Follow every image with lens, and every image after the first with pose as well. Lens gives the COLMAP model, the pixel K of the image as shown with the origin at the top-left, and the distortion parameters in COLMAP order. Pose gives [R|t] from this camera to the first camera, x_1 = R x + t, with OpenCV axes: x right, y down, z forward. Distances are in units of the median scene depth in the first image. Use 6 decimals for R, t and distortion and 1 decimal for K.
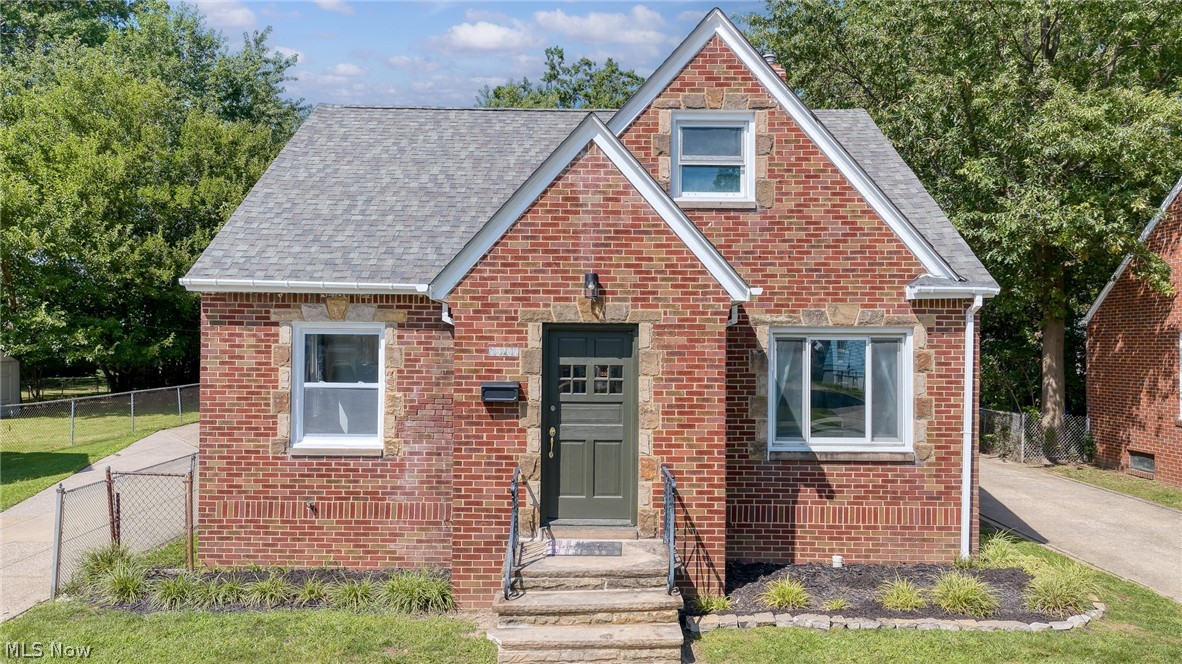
lens RADIAL K [[814.9, 0, 591.0], [0, 814.9, 332.0], [0, 0, 1]] dist [0.004572, -0.005330]
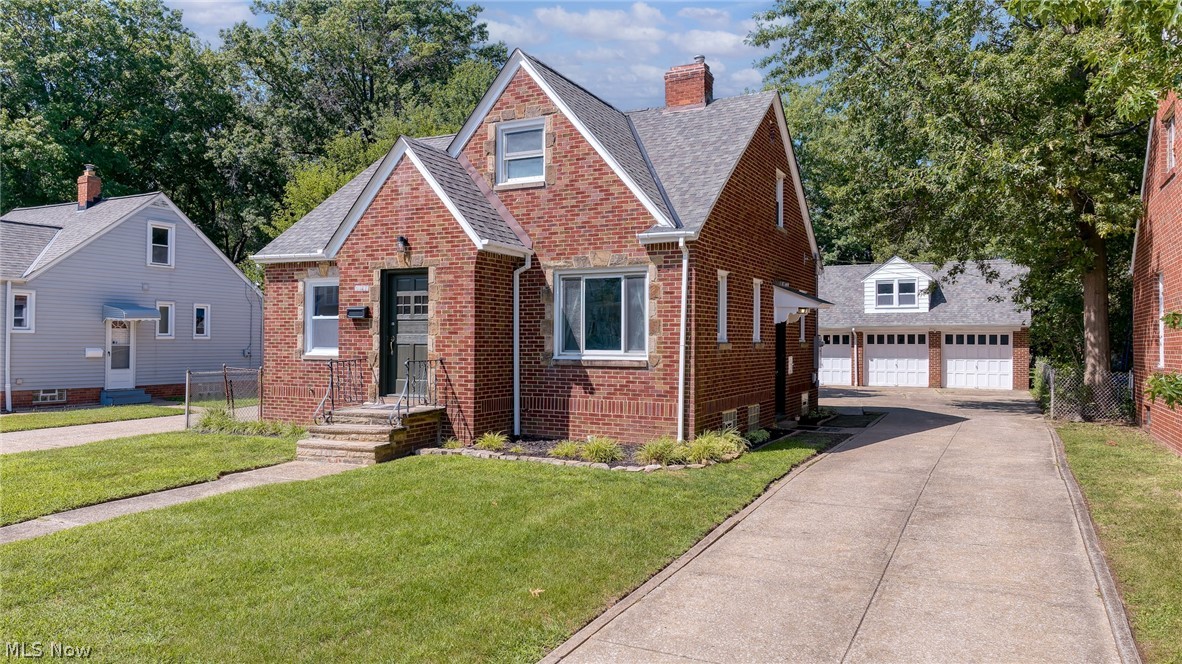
lens RADIAL K [[814.9, 0, 591.0], [0, 814.9, 332.0], [0, 0, 1]] dist [0.004572, -0.005330]
pose [[0.890384, -0.007400, -0.455150, 0.913857], [0.006394, 0.999973, -0.003751, 0.105973], [0.455165, 0.000430, 0.890407, -0.212678]]
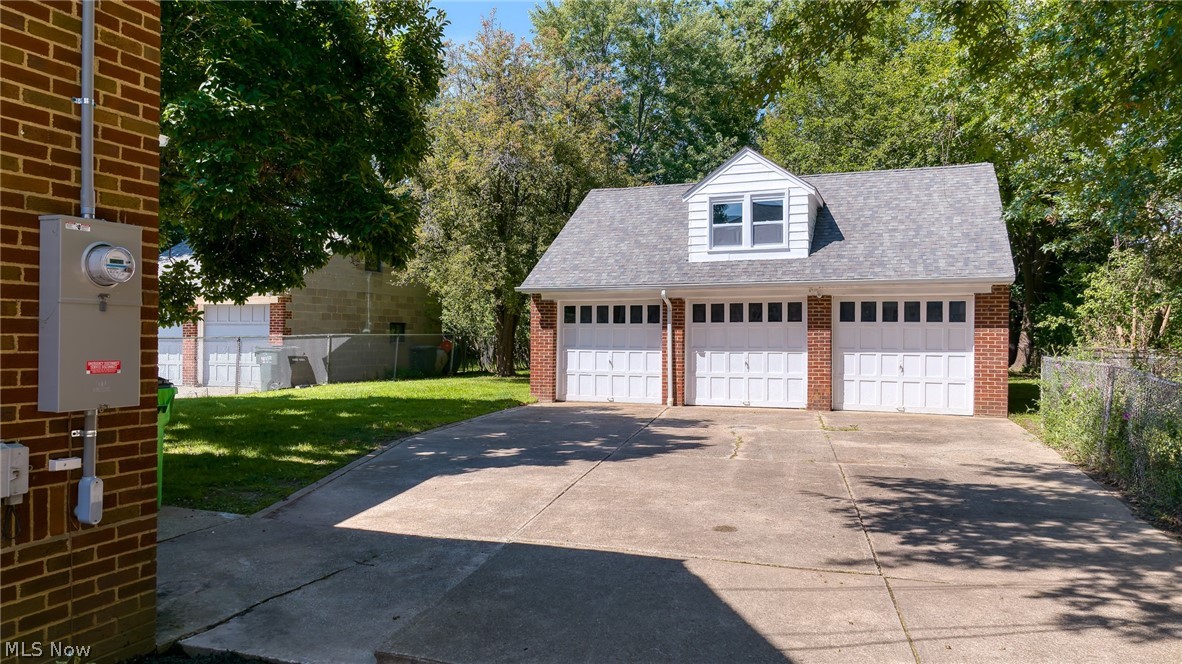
lens RADIAL K [[814.9, 0, 591.0], [0, 814.9, 332.0], [0, 0, 1]] dist [0.004572, -0.005330]
pose [[0.932546, -0.005368, -0.361010, 0.812711], [0.005691, 0.999984, -0.000167, 0.169557], [0.361005, -0.001898, 0.932562, 1.664714]]
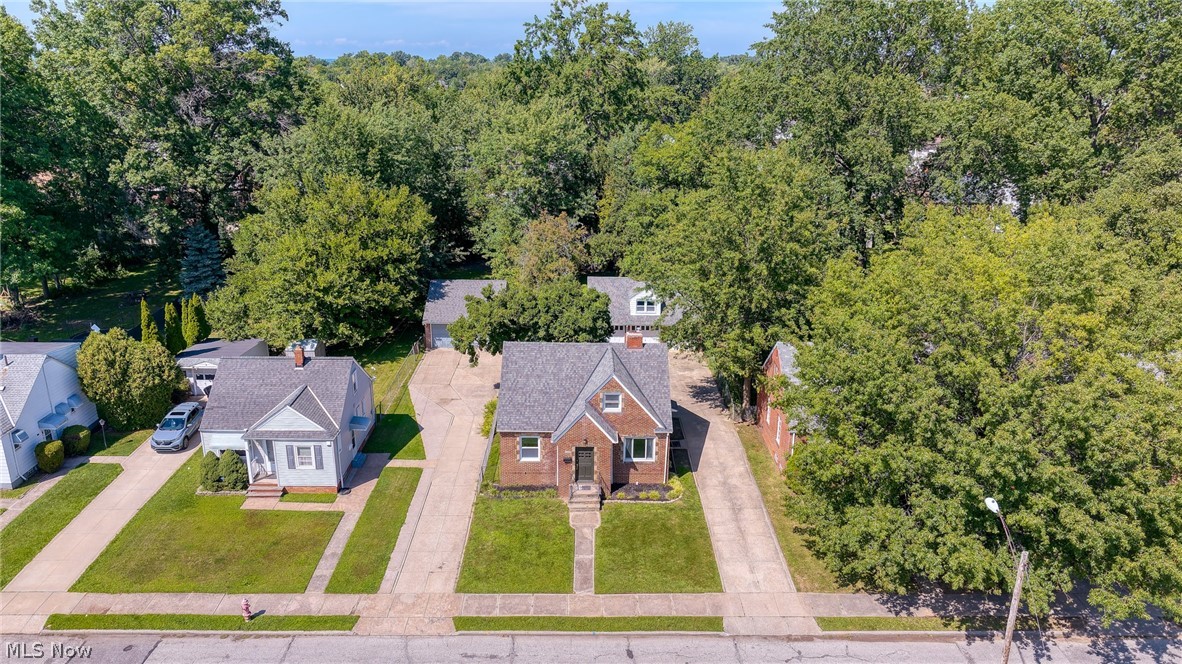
lens RADIAL K [[814.9, 0, 591.0], [0, 814.9, 332.0], [0, 0, 1]] dist [0.004572, -0.005330]
pose [[0.999989, -0.000045, 0.004587, 0.013308], [-0.001431, 0.946974, 0.321308, -2.040762], [-0.004358, -0.321311, 0.946964, -3.149206]]
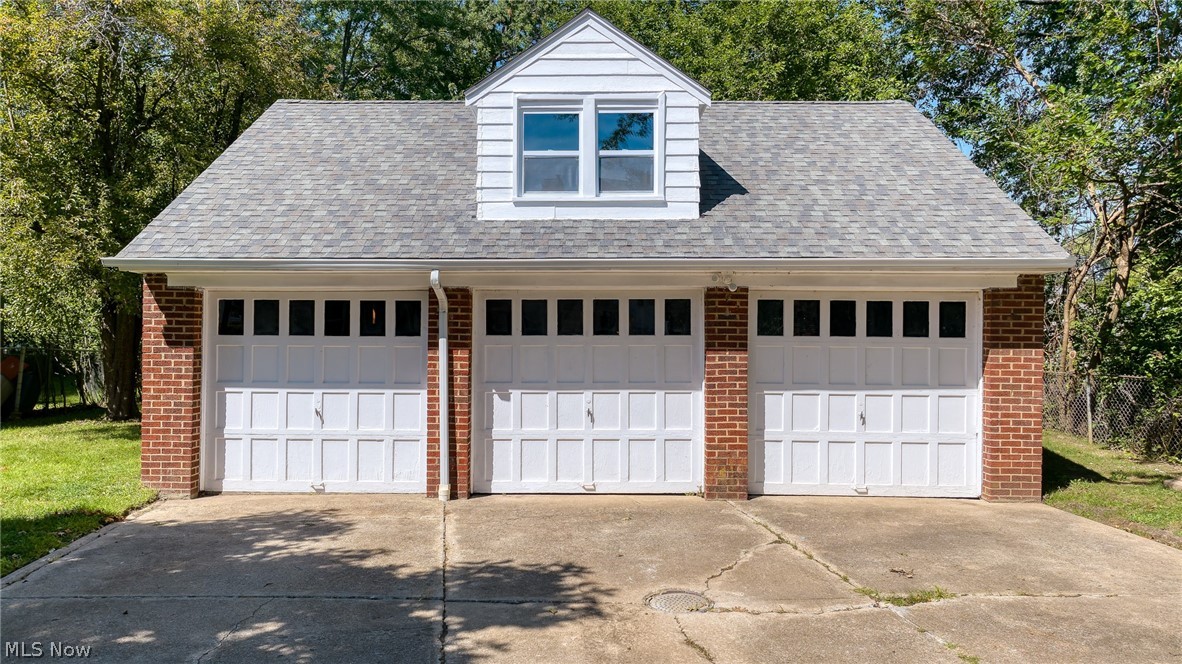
lens RADIAL K [[814.9, 0, 591.0], [0, 814.9, 332.0], [0, 0, 1]] dist [0.004572, -0.005330]
pose [[0.999993, -0.003085, 0.002028, 0.503600], [0.003086, 0.999995, -0.000541, 0.147705], [-0.002026, 0.000547, 0.999998, 2.452481]]
